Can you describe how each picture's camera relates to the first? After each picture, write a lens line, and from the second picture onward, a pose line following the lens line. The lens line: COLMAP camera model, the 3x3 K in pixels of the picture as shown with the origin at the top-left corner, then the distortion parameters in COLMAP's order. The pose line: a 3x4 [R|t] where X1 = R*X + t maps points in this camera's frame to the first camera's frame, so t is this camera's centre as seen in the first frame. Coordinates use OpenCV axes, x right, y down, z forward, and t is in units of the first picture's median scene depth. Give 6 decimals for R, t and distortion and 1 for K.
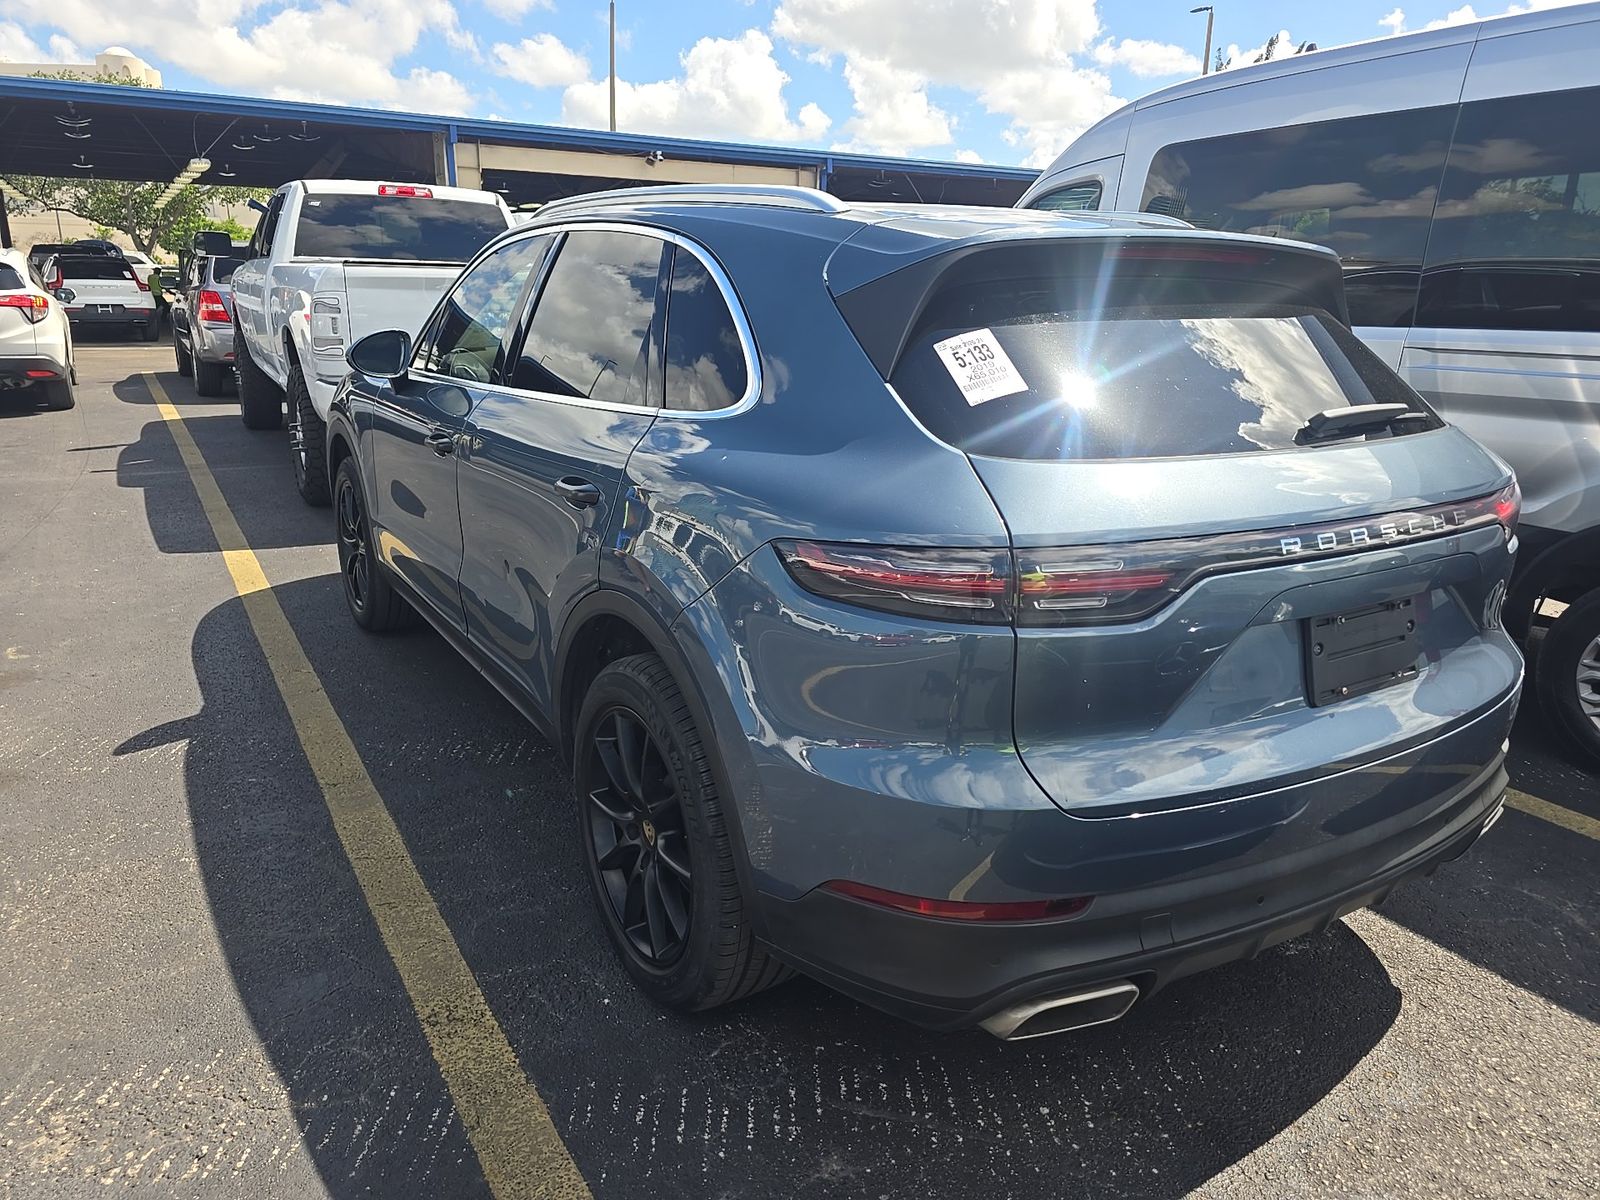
lens RADIAL K [[1084.2, 0, 799.4], [0, 1084.2, 600.8], [0, 0, 1]] dist [0.036723, -0.036389]
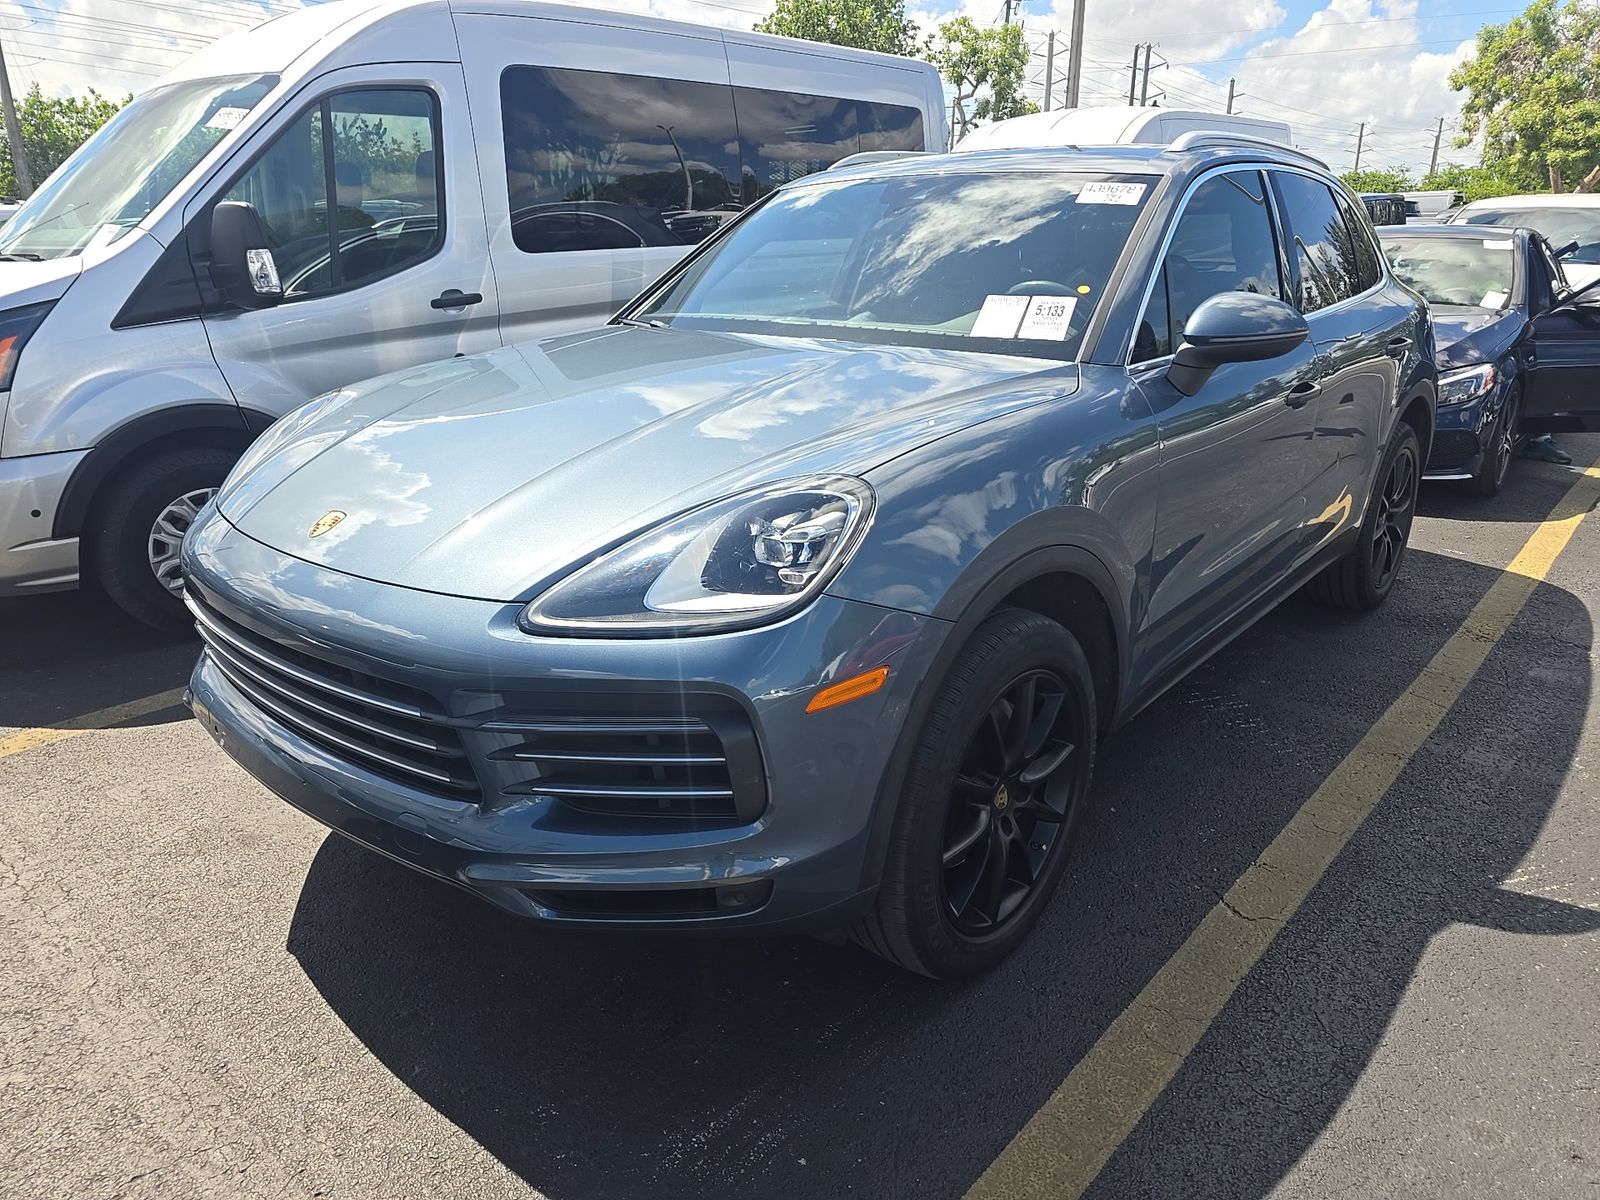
lens RADIAL K [[1084.2, 0, 798.6], [0, 1084.2, 608.1], [0, 0, 1]] dist [0.036723, -0.036389]
pose [[-0.300546, -0.331428, 0.894331, -1.032912], [0.272878, 0.868605, 0.413597, -0.453272], [-0.913898, 0.368349, -0.170617, 1.526180]]
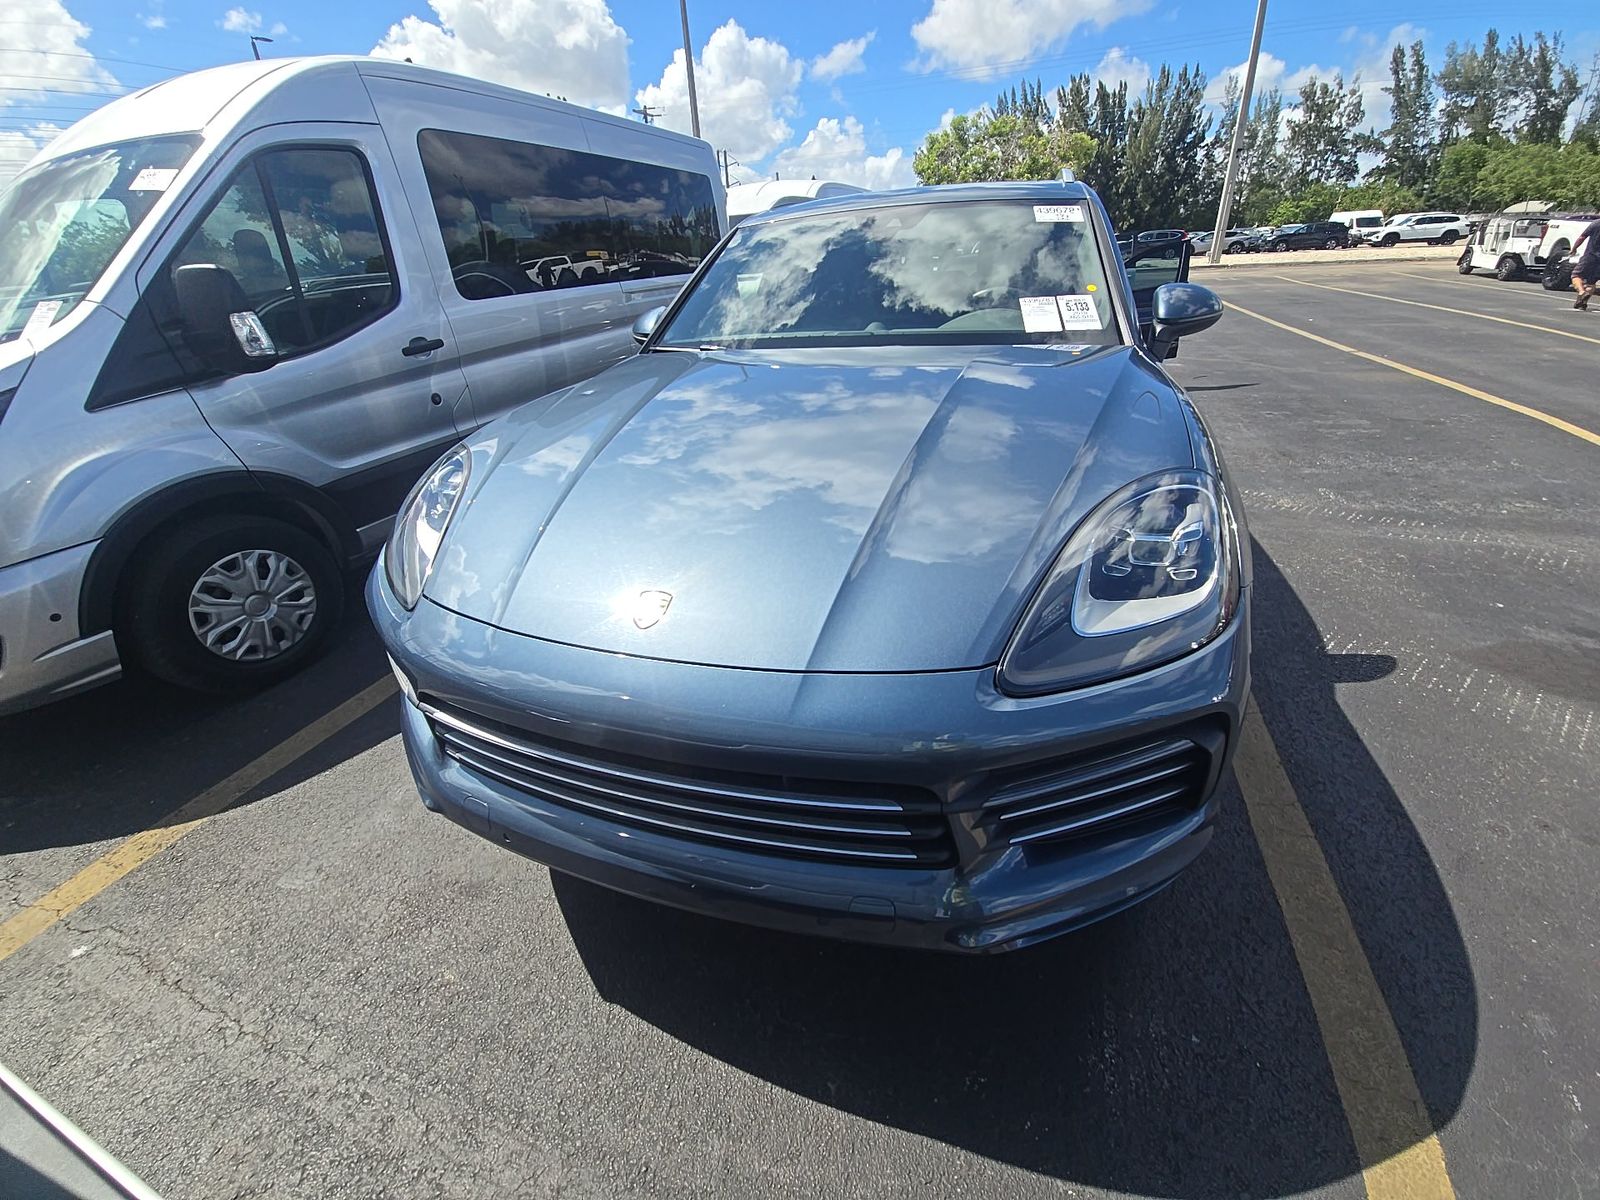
lens RADIAL K [[653.9, 0, 800.9], [0, 653.9, 586.3], [0, 0, 1]] dist [-0.000072, -0.001002]
pose [[-0.632331, -0.328516, 0.701595, -0.689436], [0.264605, 0.759584, 0.594151, -0.492128], [-0.728108, 0.561346, -0.393382, 1.701747]]
